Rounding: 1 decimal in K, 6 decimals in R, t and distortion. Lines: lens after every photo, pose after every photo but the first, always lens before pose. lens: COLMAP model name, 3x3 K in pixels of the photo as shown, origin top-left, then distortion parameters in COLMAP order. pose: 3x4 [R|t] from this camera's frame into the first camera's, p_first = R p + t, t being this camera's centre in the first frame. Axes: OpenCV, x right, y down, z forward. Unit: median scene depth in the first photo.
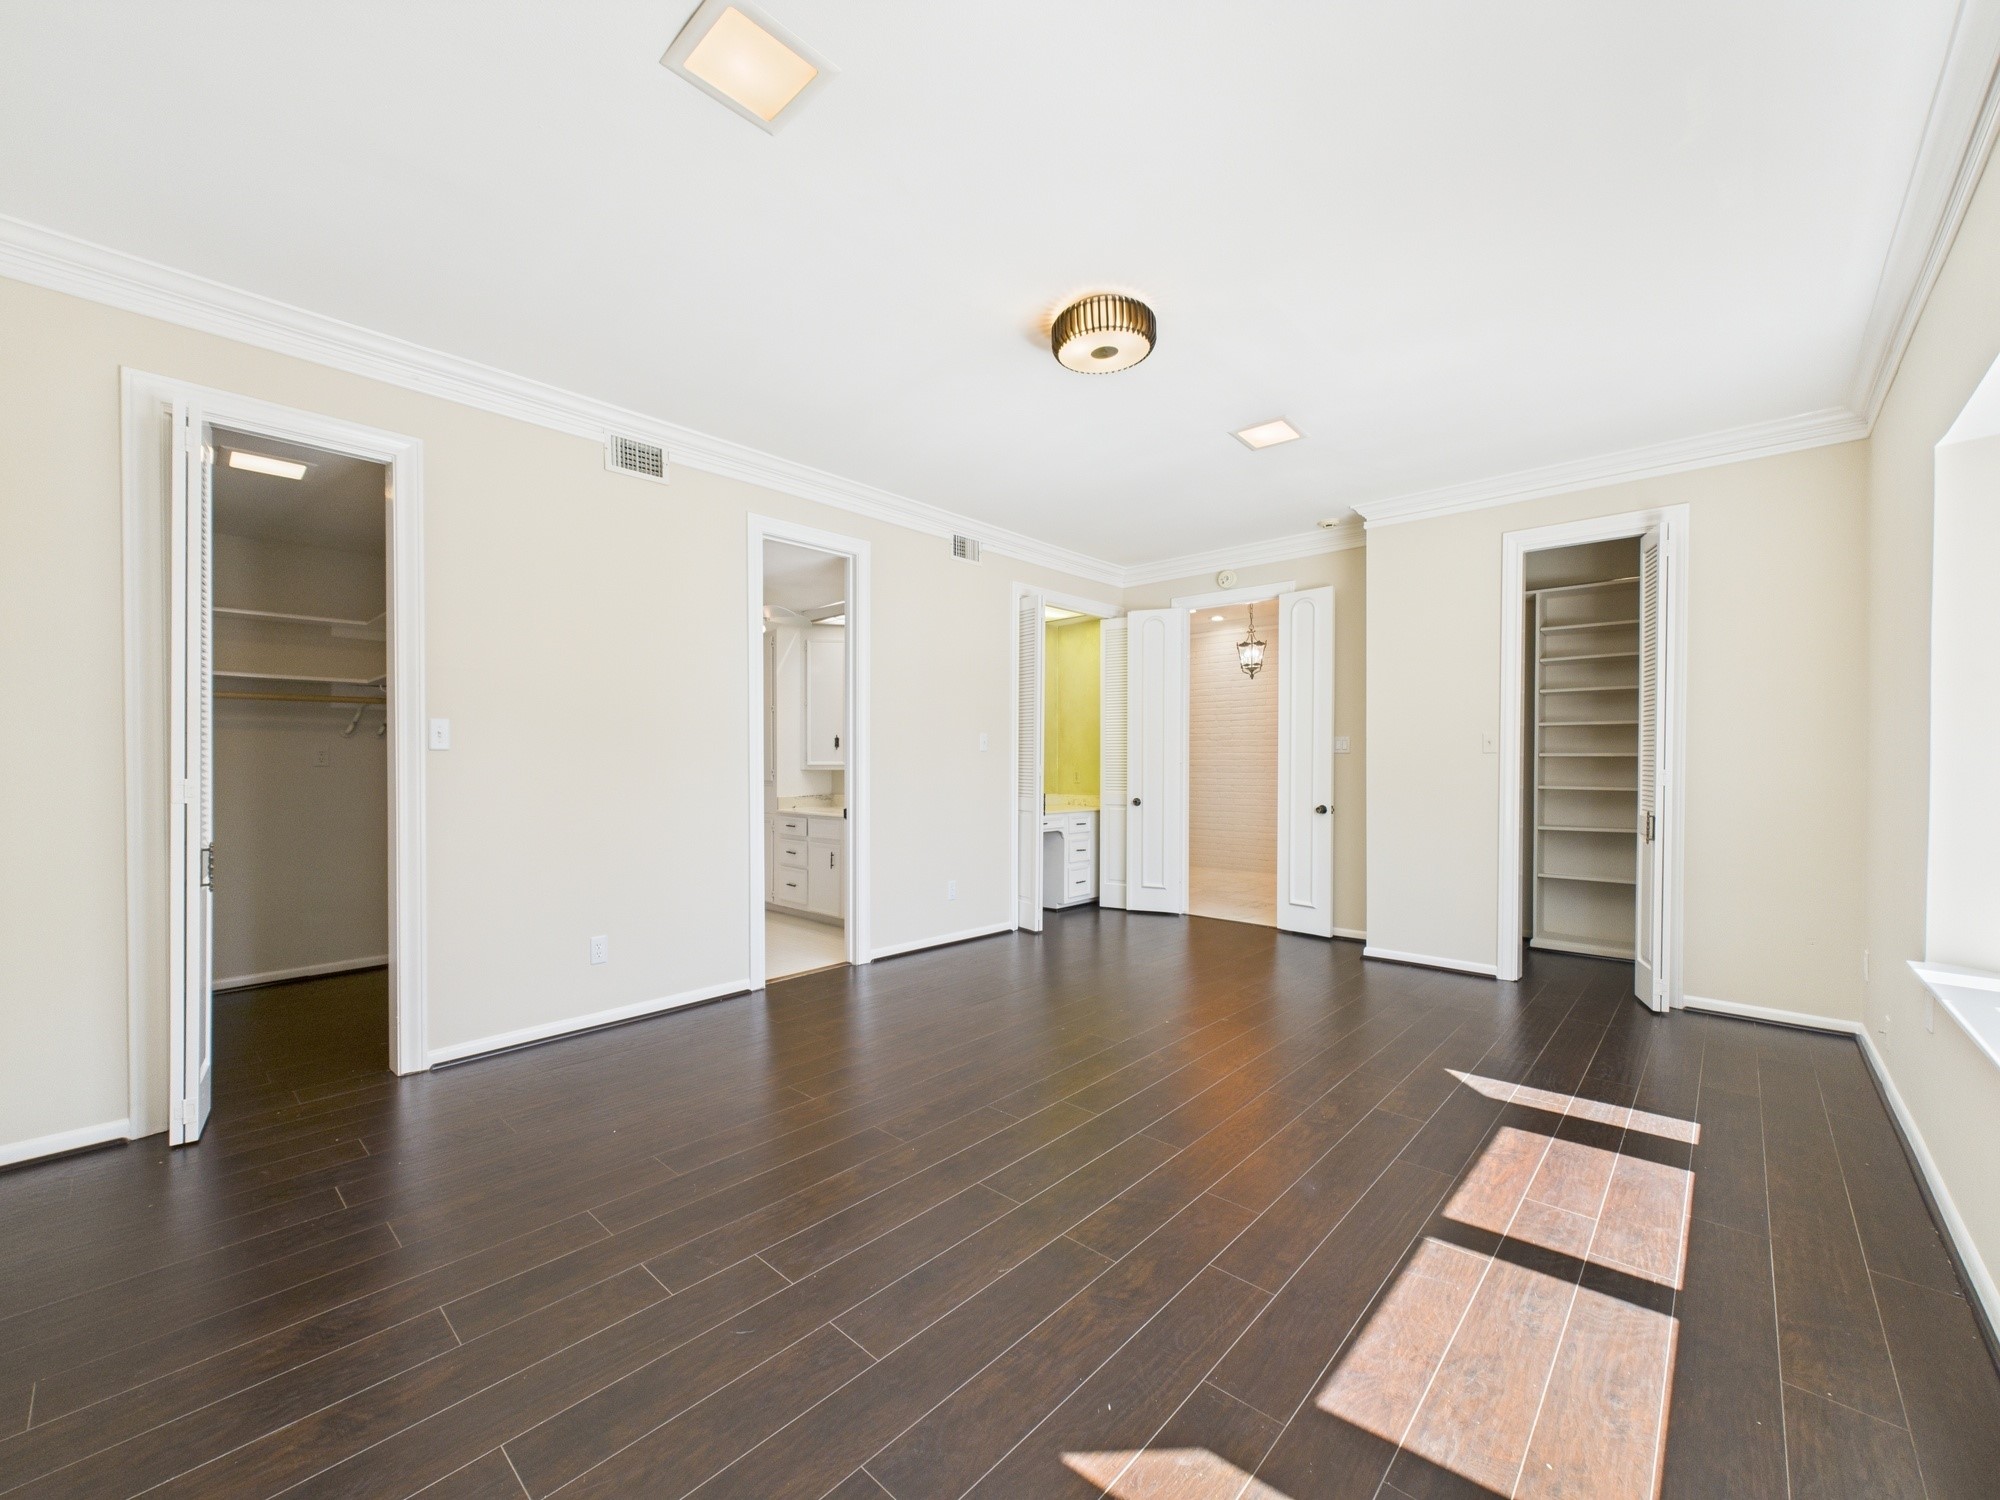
lens RADIAL K [[799.7, 0, 995.9], [0, 799.7, 762.0], [0, 0, 1]] dist [0.001163, 0.000040]
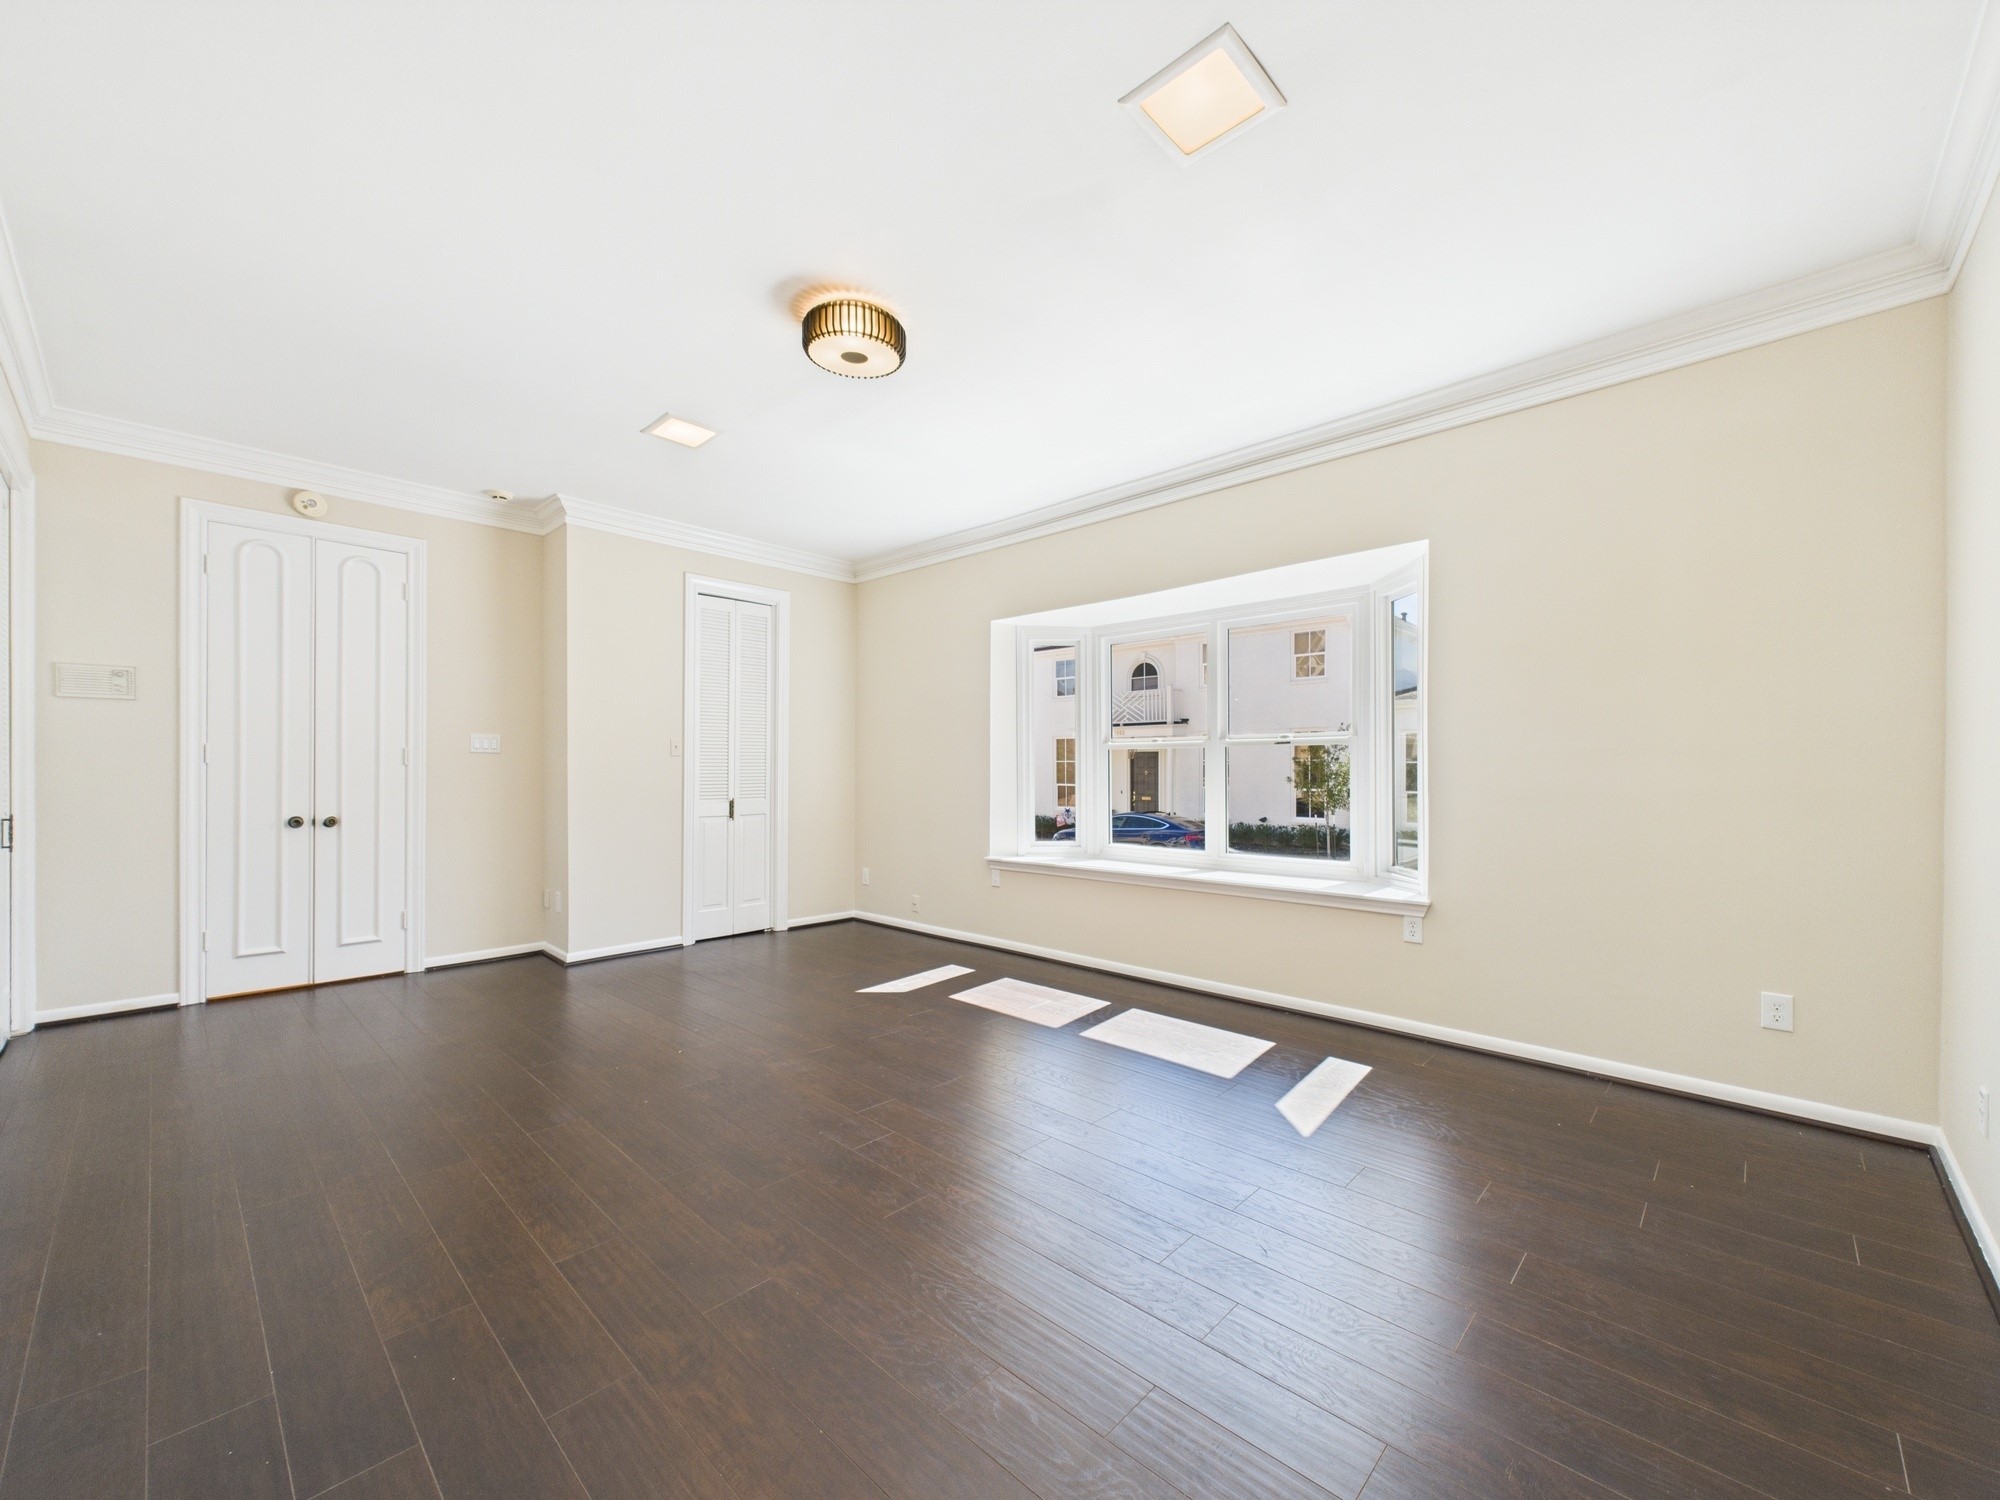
lens RADIAL K [[799.7, 0, 995.9], [0, 799.7, 762.0], [0, 0, 1]] dist [0.001163, 0.000040]
pose [[0.015847, 0.002316, 0.999872, -0.412694], [-0.008932, 0.999958, -0.002174, -0.002796], [-0.999835, -0.008896, 0.015867, 0.384265]]
